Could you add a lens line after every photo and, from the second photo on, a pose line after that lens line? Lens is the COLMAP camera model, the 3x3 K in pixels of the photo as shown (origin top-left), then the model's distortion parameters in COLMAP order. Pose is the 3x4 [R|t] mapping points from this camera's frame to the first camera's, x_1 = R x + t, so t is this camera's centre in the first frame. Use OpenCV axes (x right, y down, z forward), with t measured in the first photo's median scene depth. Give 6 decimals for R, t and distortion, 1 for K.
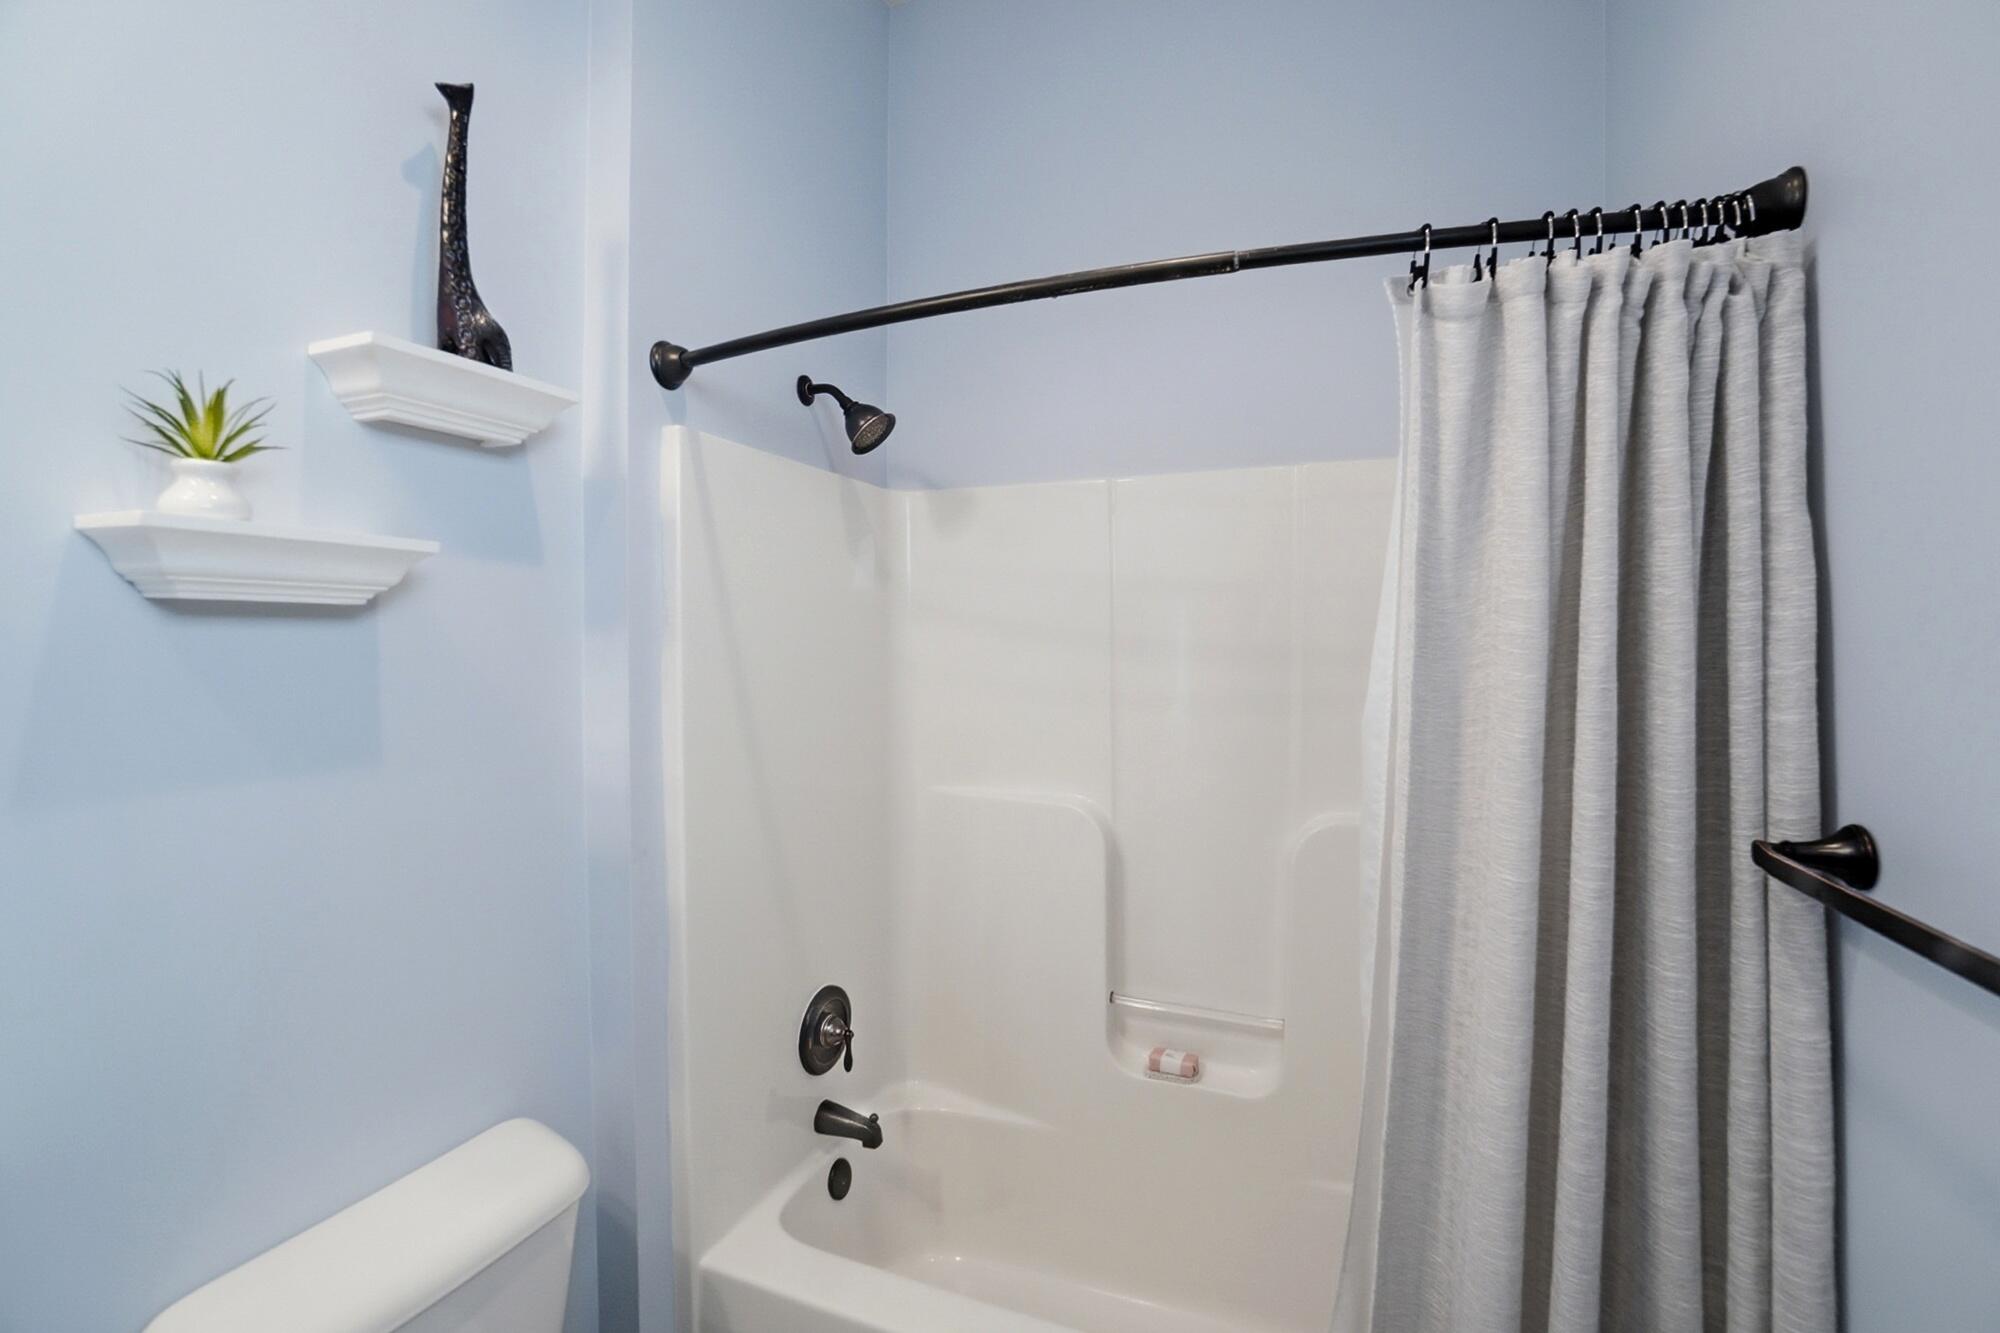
lens RADIAL K [[909.8, 0, 983.2], [0, 909.8, 656.9], [0, 0, 1]] dist [-0.046837, 0.015557]
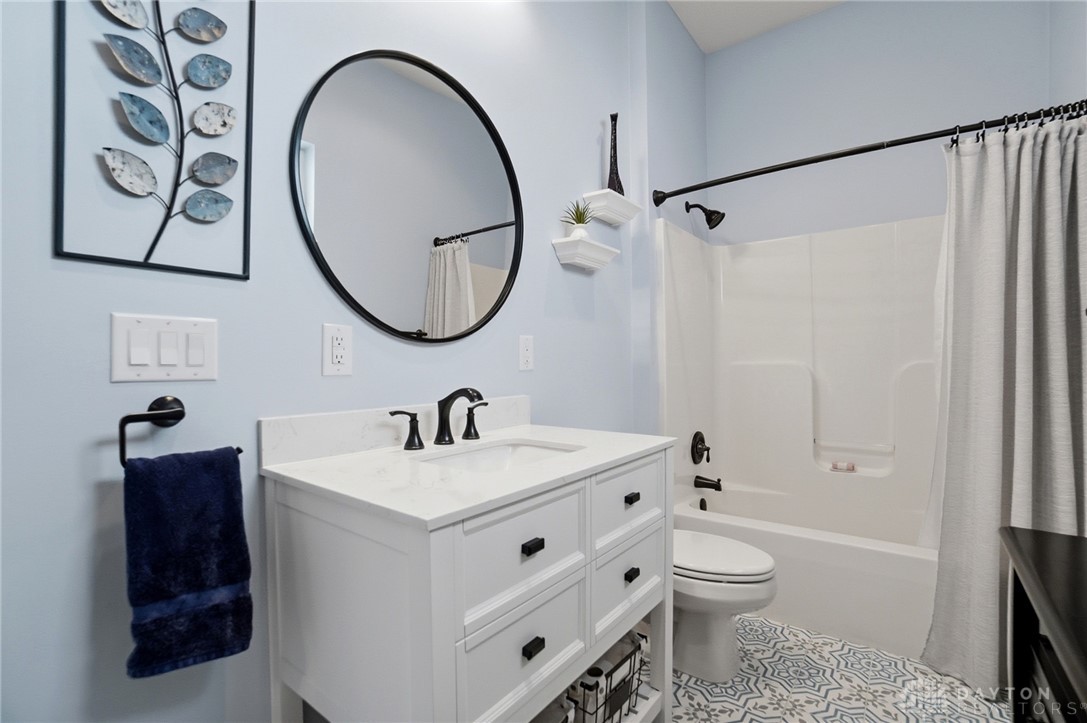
lens RADIAL K [[494.5, 0, 536.0], [0, 494.5, 366.6], [0, 0, 1]] dist [-0.046837, 0.015557]
pose [[0.965120, -0.002191, -0.261800, -0.478299], [-0.001606, 0.999897, -0.014289, 0.375032], [0.261804, 0.014211, 0.965016, -0.967144]]
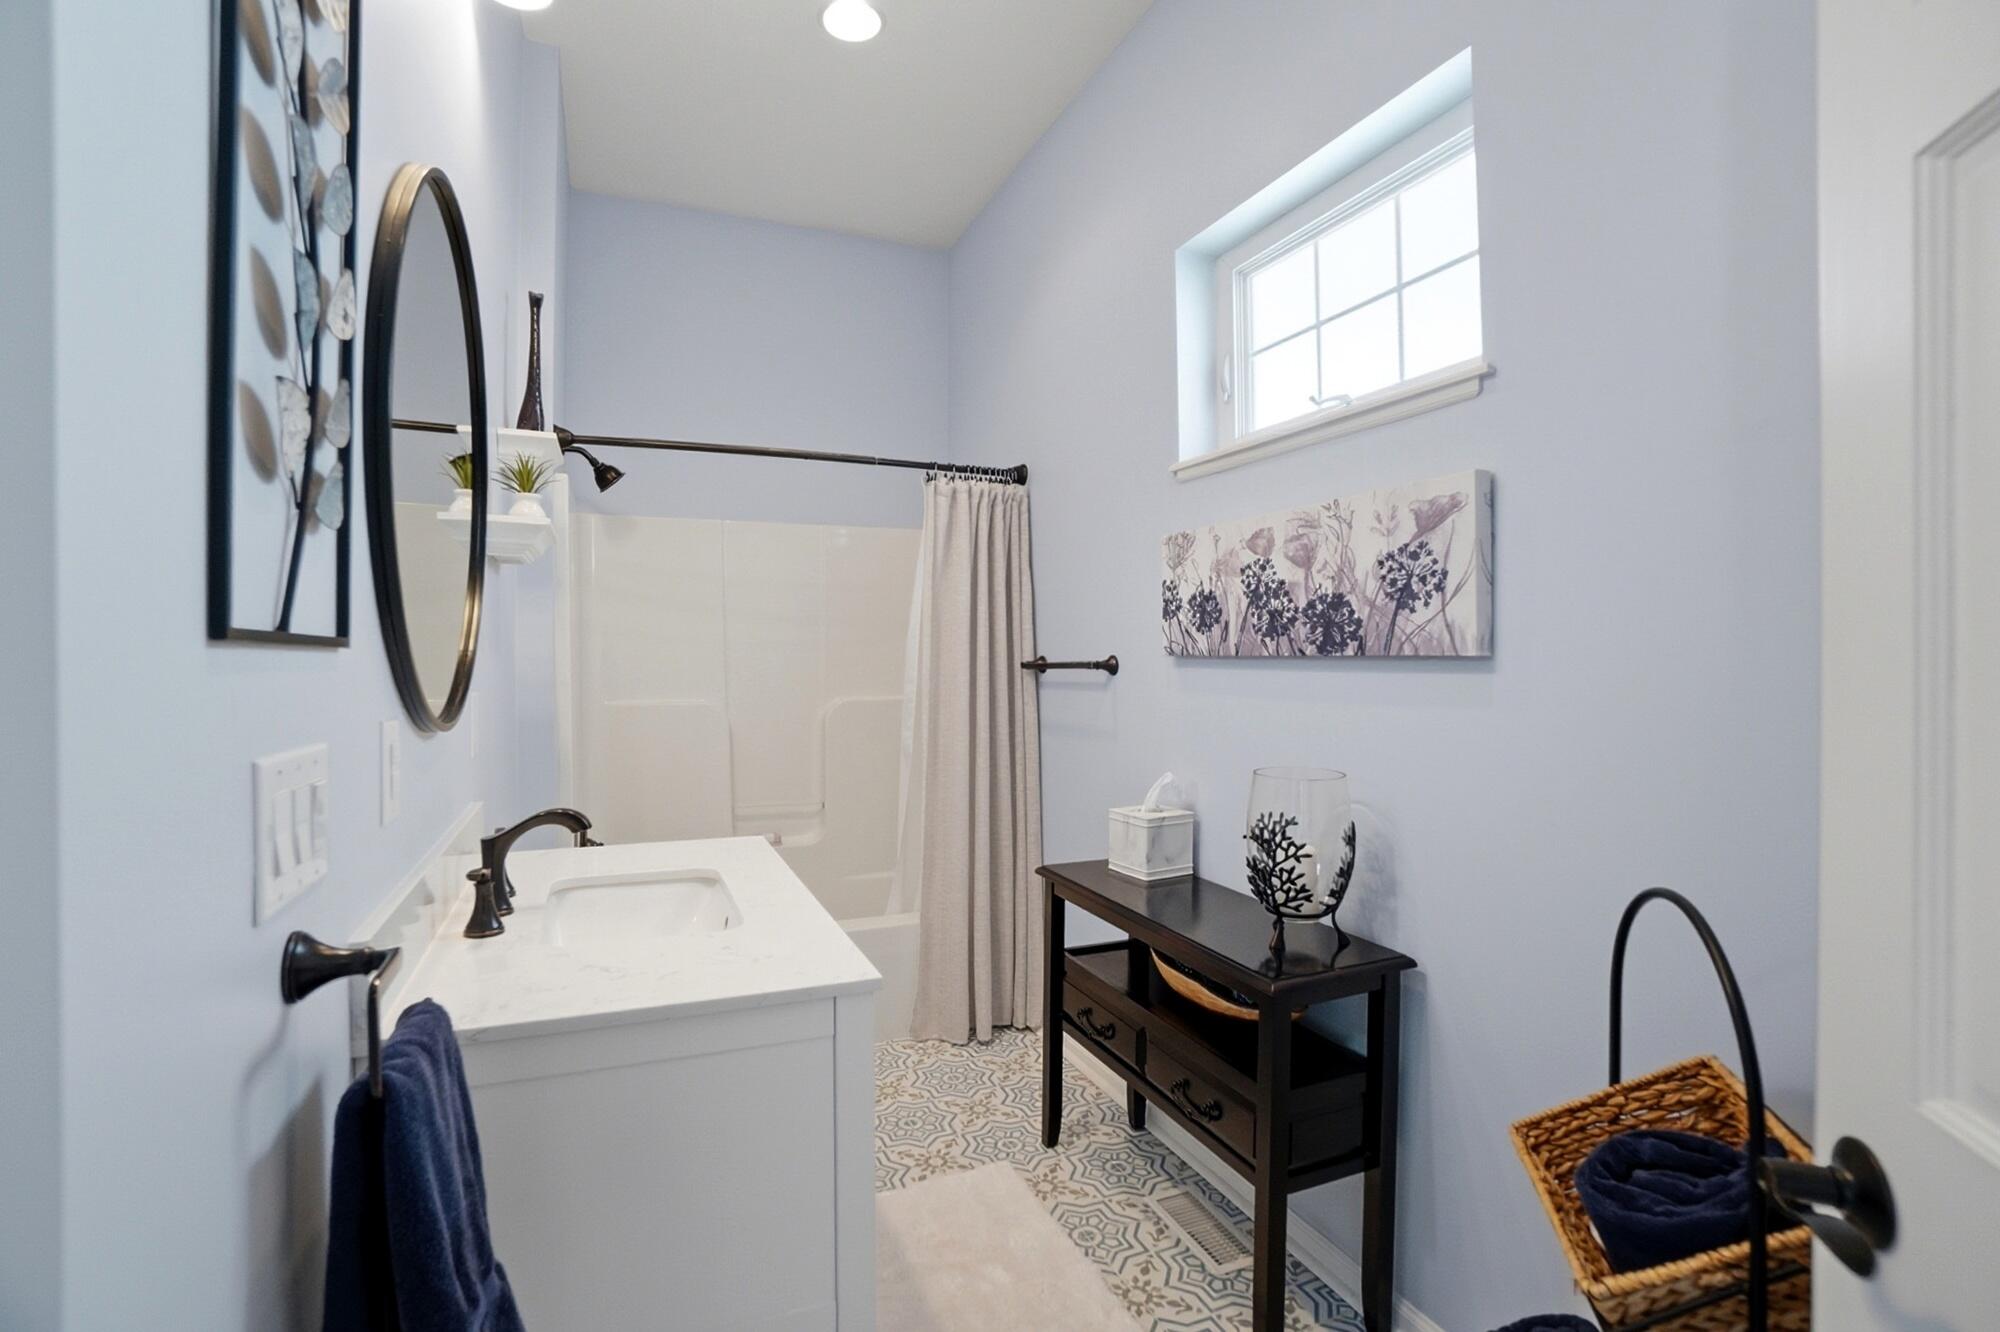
lens RADIAL K [[909.8, 0, 1000.9], [0, 909.8, 656.6], [0, 0, 1]] dist [-0.046837, 0.015557]
pose [[0.684542, -0.002379, 0.728970, -1.554698], [0.018180, 0.999739, -0.013810, 0.206677], [-0.728747, 0.022706, 0.684406, -1.206072]]
